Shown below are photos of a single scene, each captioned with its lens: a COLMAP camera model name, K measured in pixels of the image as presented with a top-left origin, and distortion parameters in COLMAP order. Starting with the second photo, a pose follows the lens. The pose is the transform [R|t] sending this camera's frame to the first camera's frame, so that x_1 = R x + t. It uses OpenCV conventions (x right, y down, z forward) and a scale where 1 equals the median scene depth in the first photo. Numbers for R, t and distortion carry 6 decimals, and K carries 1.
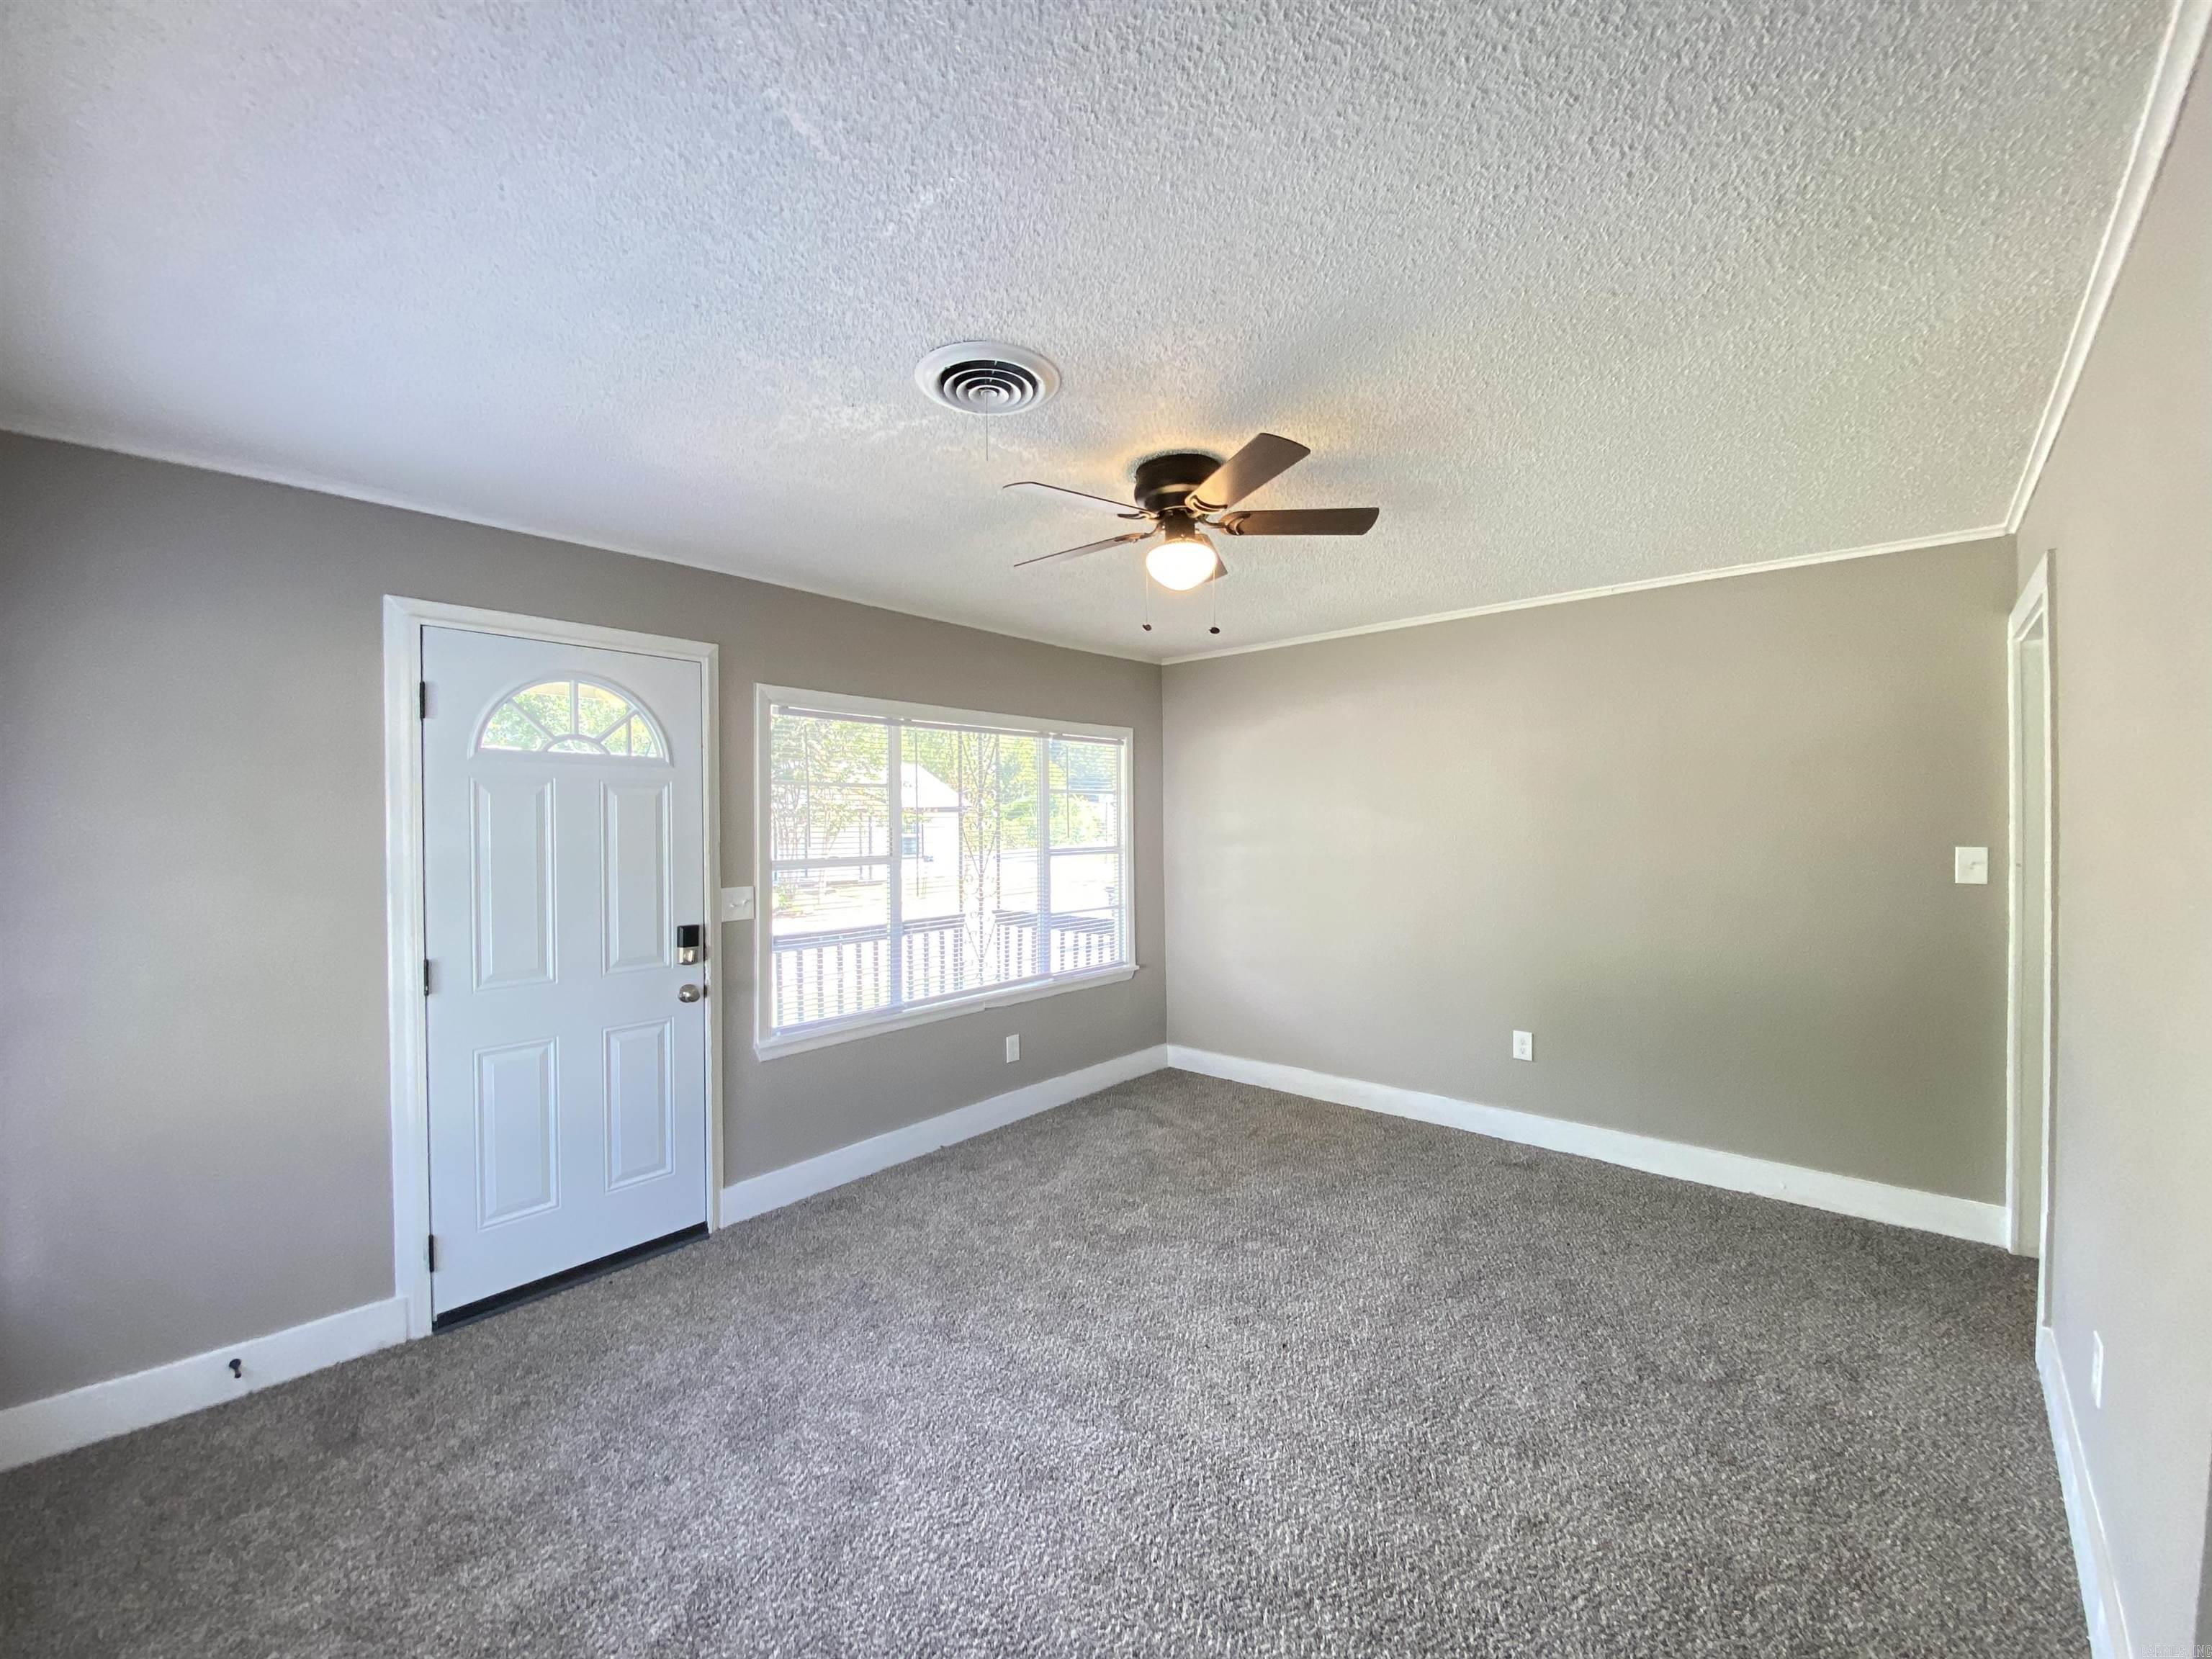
lens RADIAL K [[903.6, 0, 1119.2], [0, 903.6, 822.0], [0, 0, 1]] dist [0.007960, -0.012136]
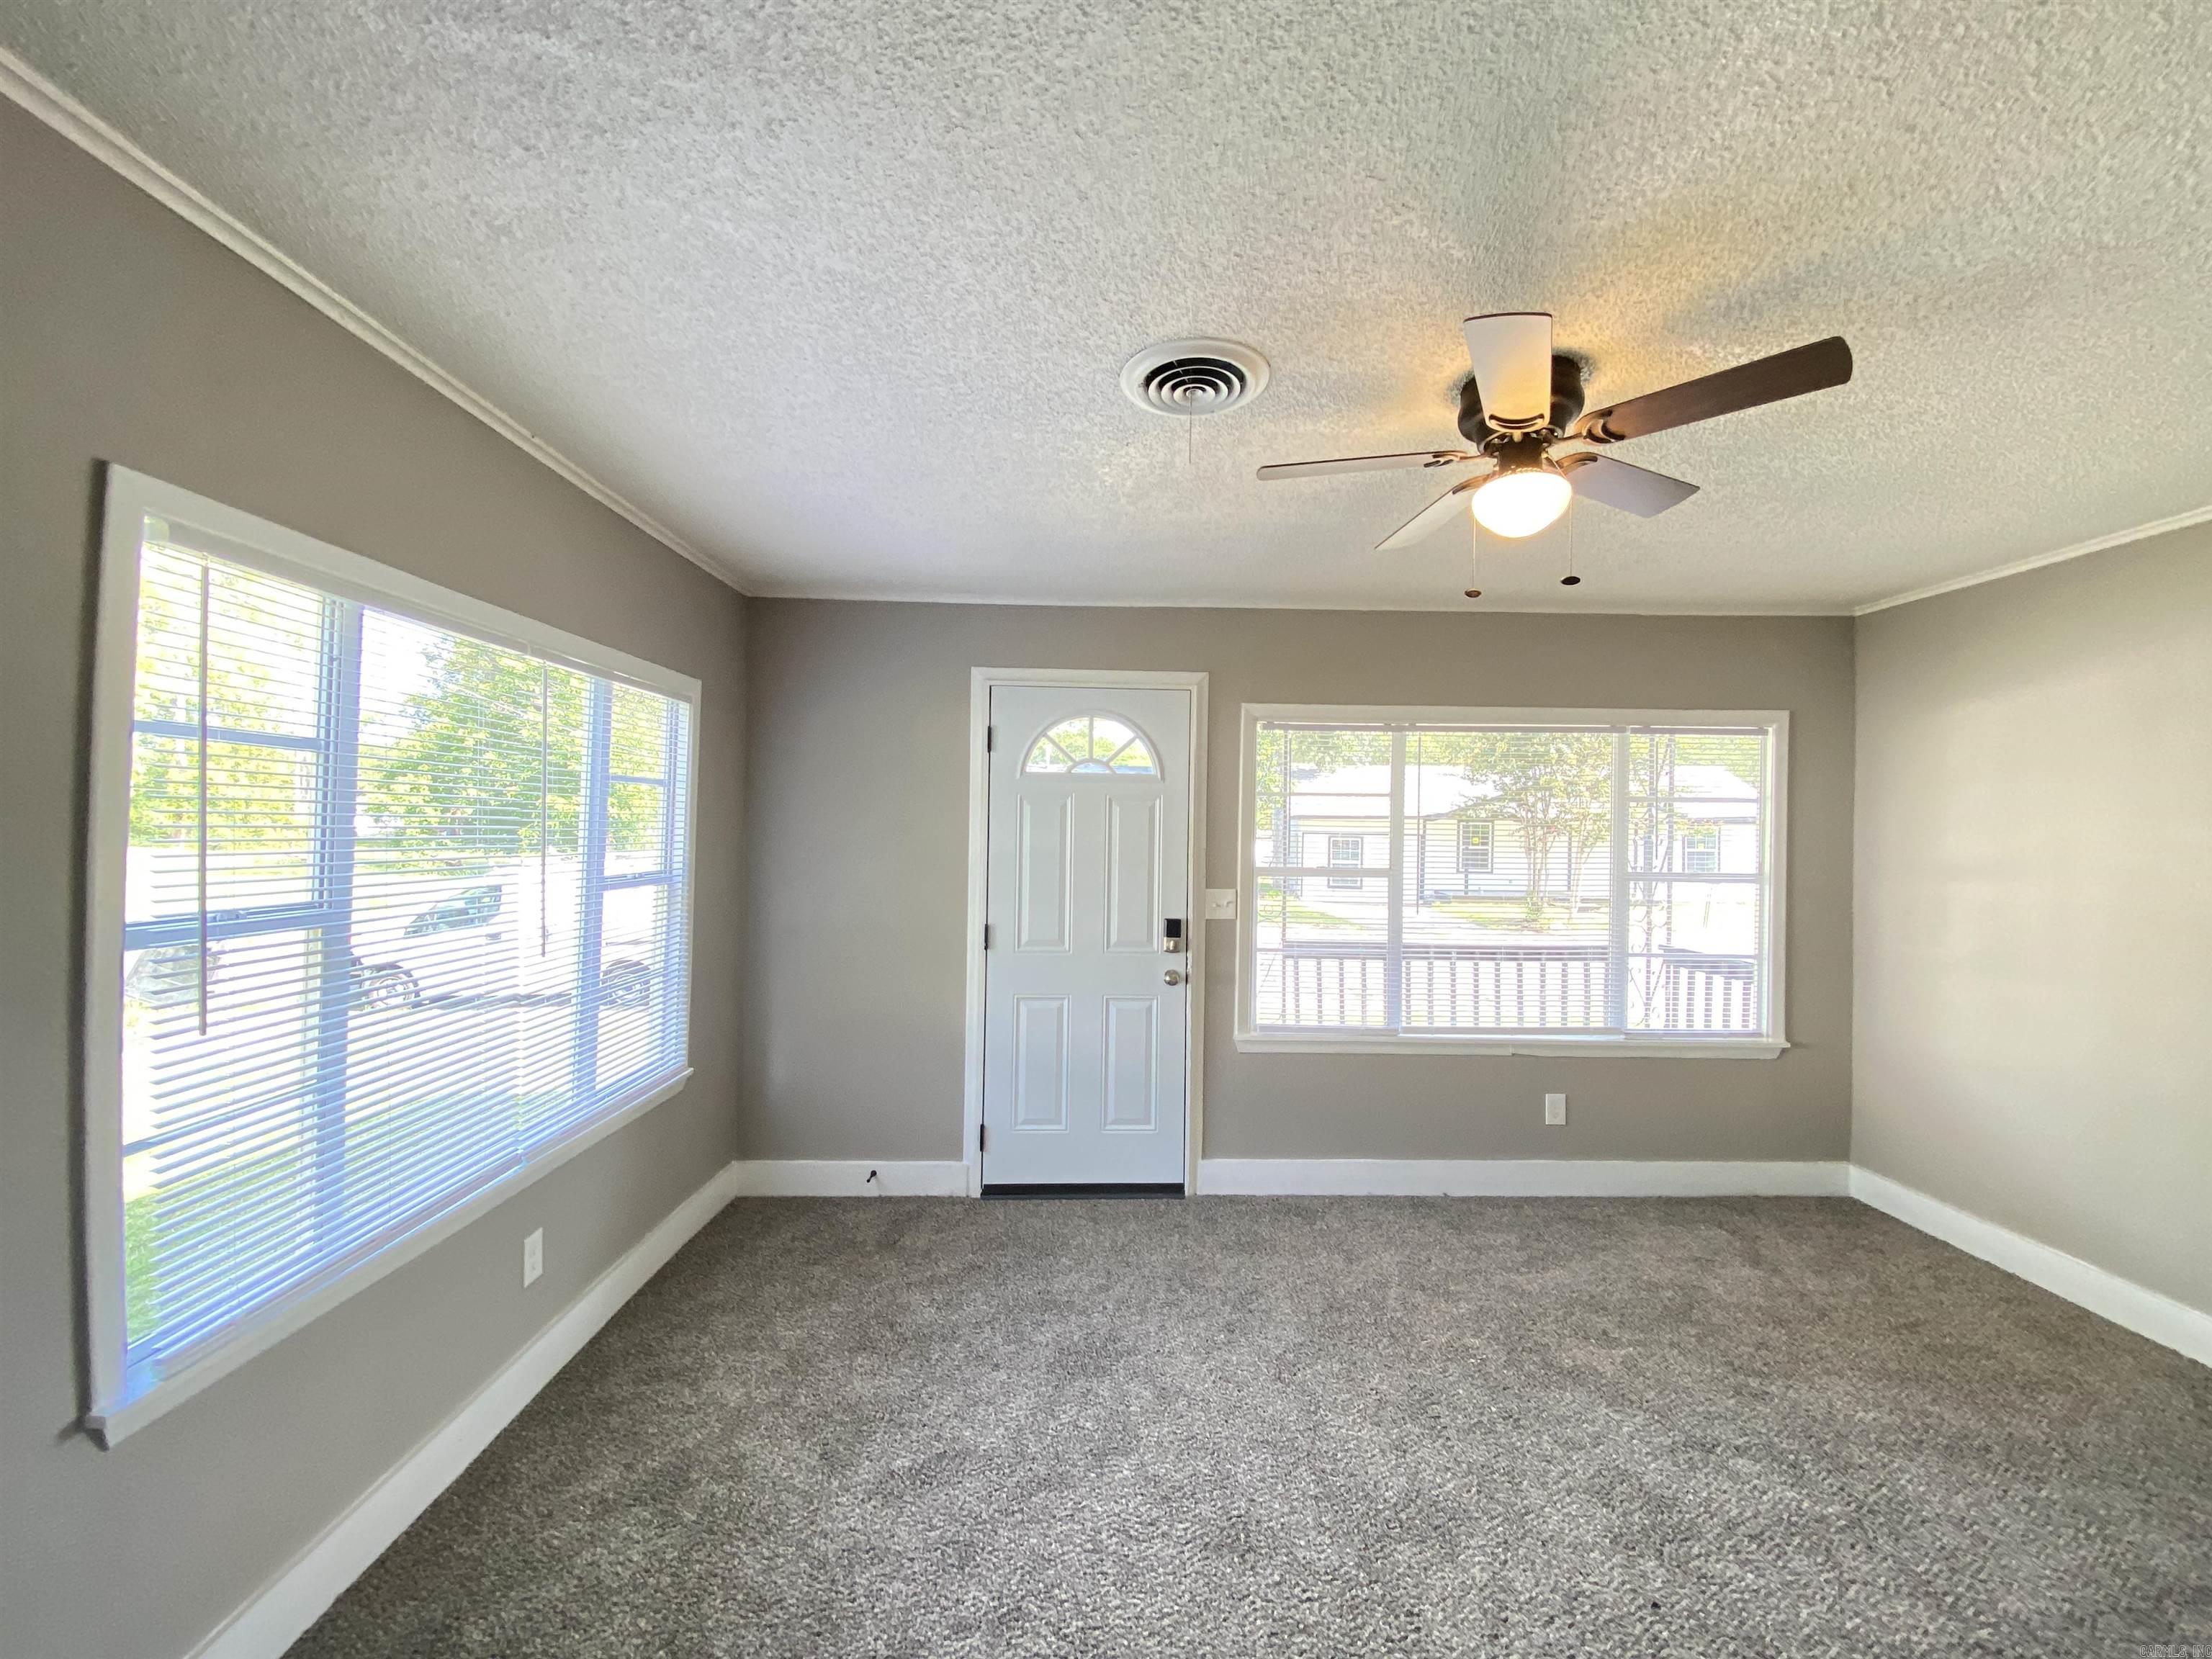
lens RADIAL K [[903.6, 0, 1102.4], [0, 903.6, 815.9], [0, 0, 1]] dist [0.007960, -0.012136]
pose [[0.659683, 0.006143, -0.751519, 0.306663], [-0.018611, 0.999793, -0.008165, -0.005200], [0.751314, 0.019373, 0.659661, 0.170032]]
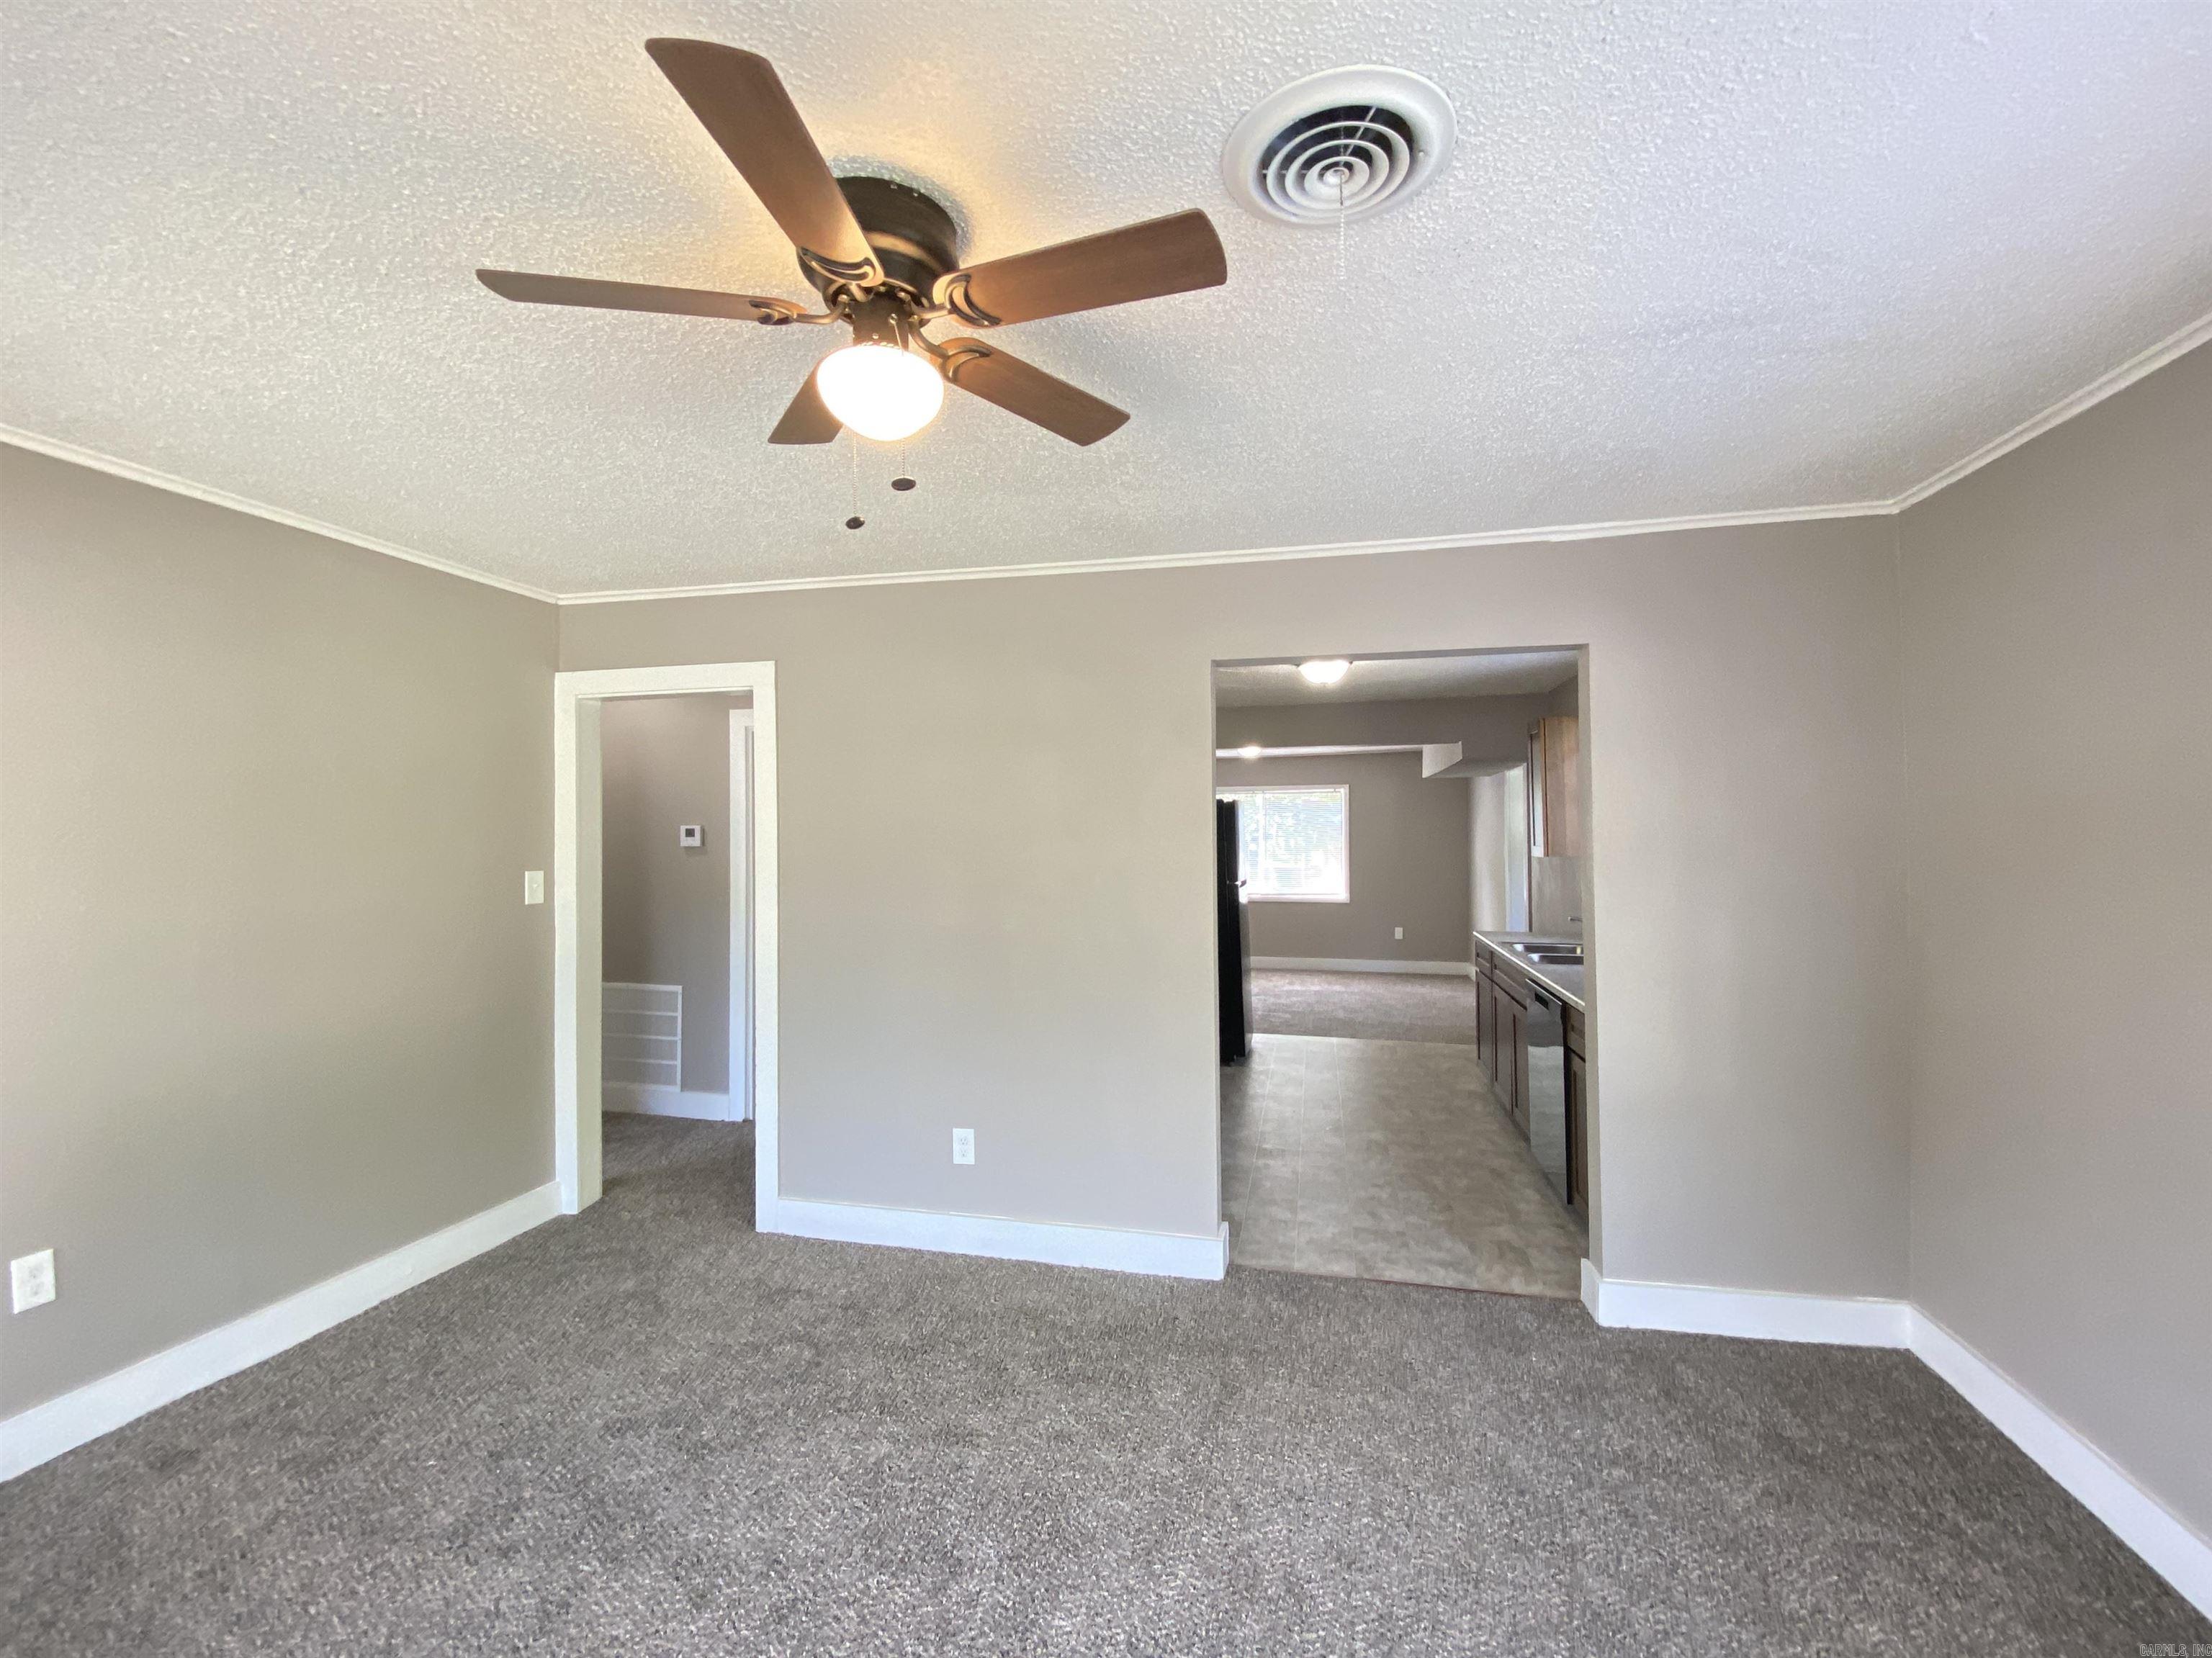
lens RADIAL K [[903.6, 0, 1114.3], [0, 903.6, 836.2], [0, 0, 1]] dist [0.007960, -0.012136]
pose [[-0.459904, 0.012791, 0.887877, -0.355536], [0.013496, 0.999881, -0.007413, 0.003647], [-0.887866, 0.008574, -0.460022, 0.824946]]
